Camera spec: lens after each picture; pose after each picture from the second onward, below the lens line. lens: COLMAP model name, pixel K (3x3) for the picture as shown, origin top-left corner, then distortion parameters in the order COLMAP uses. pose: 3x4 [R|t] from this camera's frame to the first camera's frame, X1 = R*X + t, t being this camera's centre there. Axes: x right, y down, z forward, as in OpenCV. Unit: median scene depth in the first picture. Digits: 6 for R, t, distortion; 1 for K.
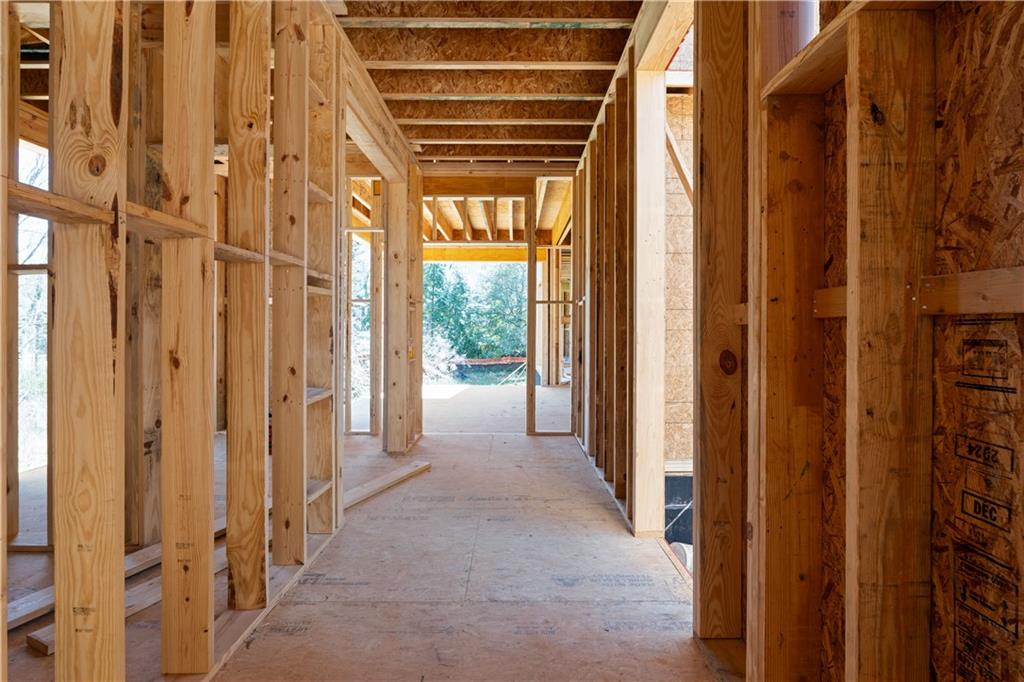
lens RADIAL K [[459.6, 0, 525.7], [0, 459.6, 331.0], [0, 0, 1]] dist [-0.007214, 0.000977]
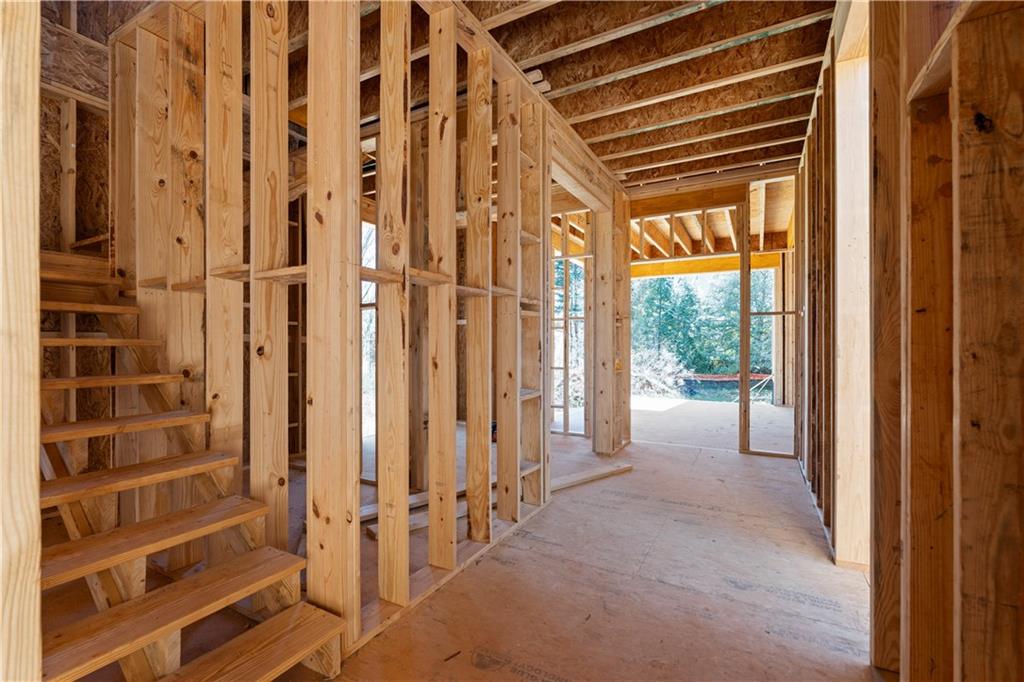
lens RADIAL K [[459.6, 0, 520.5], [0, 459.6, 344.2], [0, 0, 1]] dist [-0.007214, 0.000977]
pose [[0.875888, -0.004207, -0.482496, 0.128172], [0.003296, 0.999991, -0.002737, 0.001331], [0.482503, 0.000807, 0.875894, -0.120823]]
